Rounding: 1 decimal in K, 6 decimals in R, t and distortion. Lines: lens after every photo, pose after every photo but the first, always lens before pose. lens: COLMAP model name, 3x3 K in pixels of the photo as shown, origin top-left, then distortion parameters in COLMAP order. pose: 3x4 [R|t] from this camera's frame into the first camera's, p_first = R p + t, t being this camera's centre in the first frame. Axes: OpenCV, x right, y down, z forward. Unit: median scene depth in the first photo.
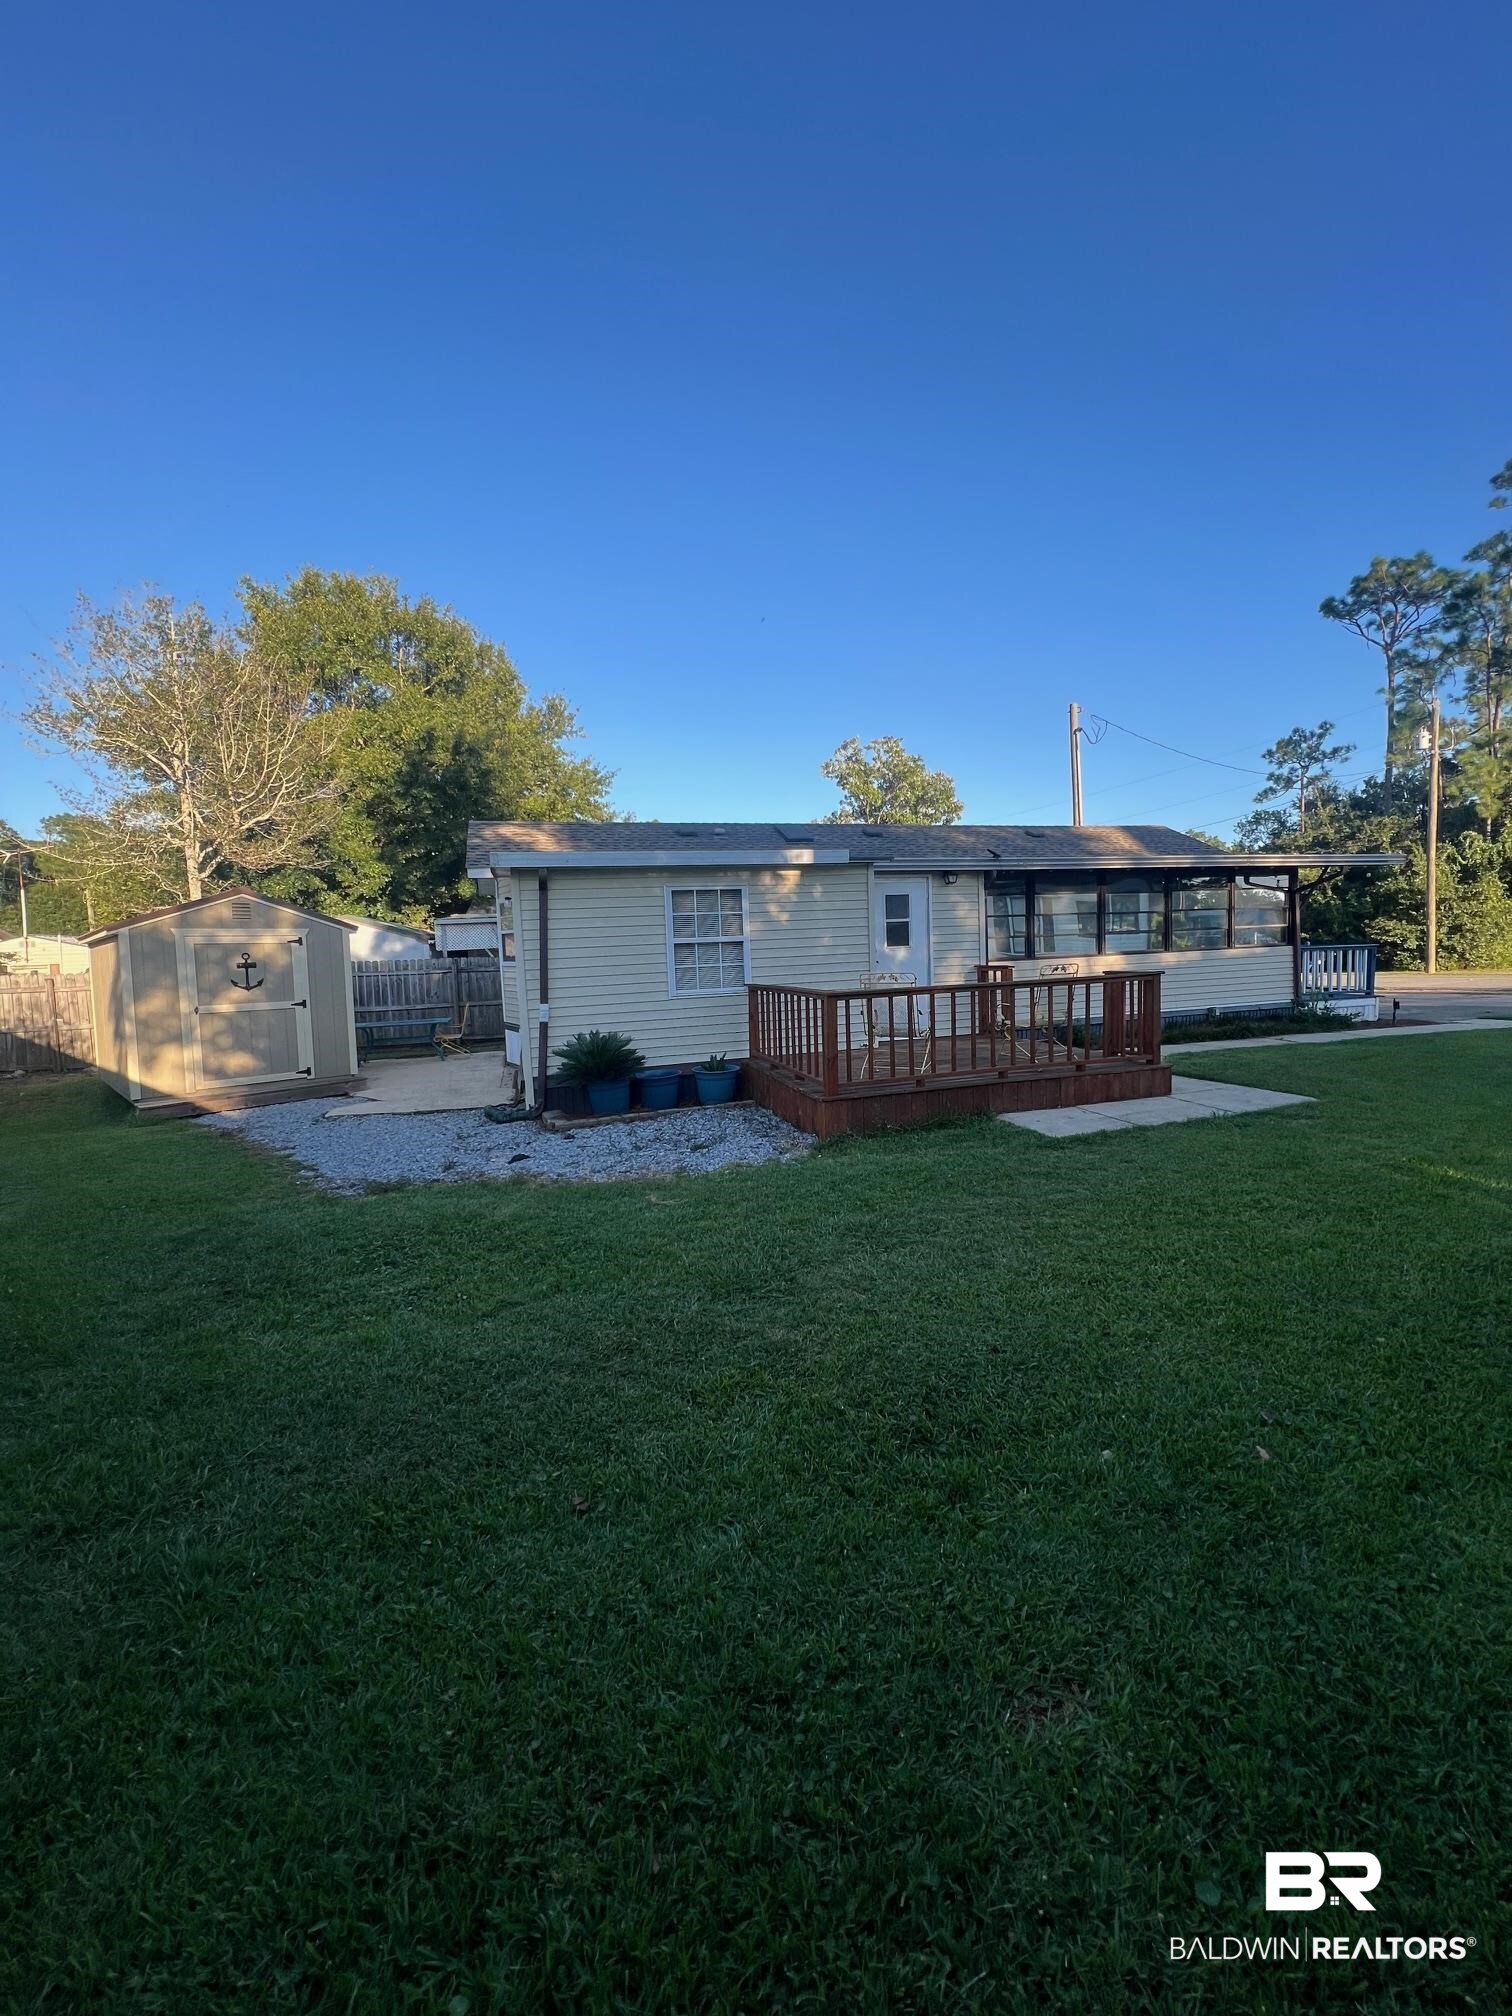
lens RADIAL K [[791.9, 0, 758.9], [0, 791.9, 994.6], [0, 0, 1]] dist [-0.010566, -0.000072]
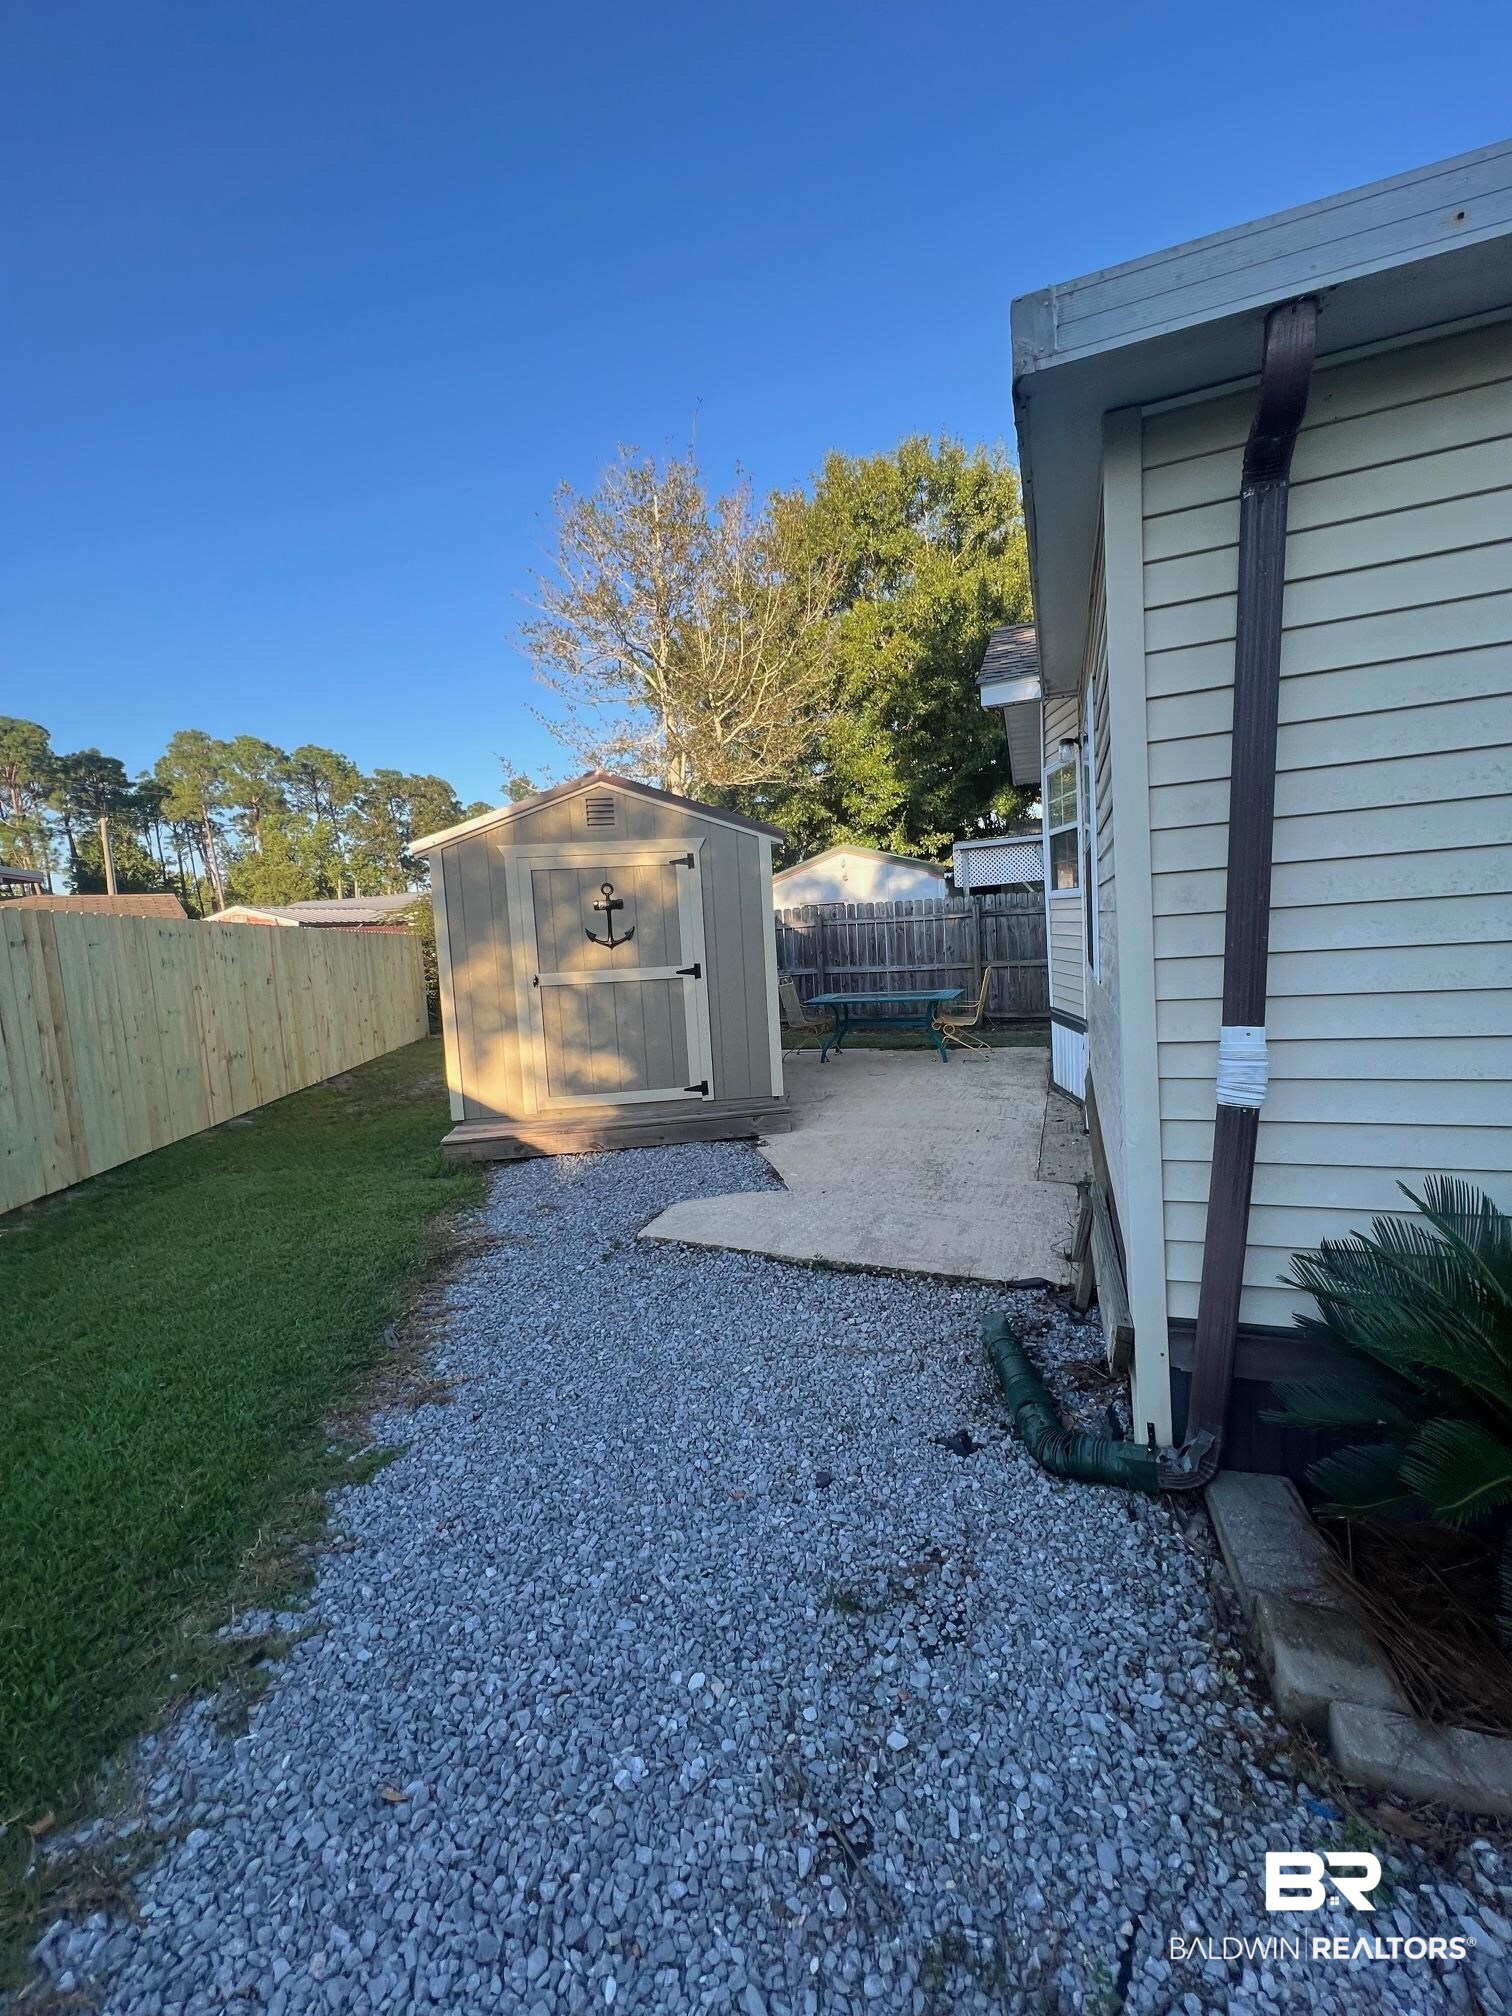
lens RADIAL K [[791.9, 0, 759.0], [0, 791.9, 993.8], [0, 0, 1]] dist [-0.010566, -0.000072]
pose [[0.789550, 0.040968, -0.612317, -0.188158], [-0.002316, 0.997961, 0.063784, -0.008570], [0.613682, -0.048942, 0.788035, 0.572582]]
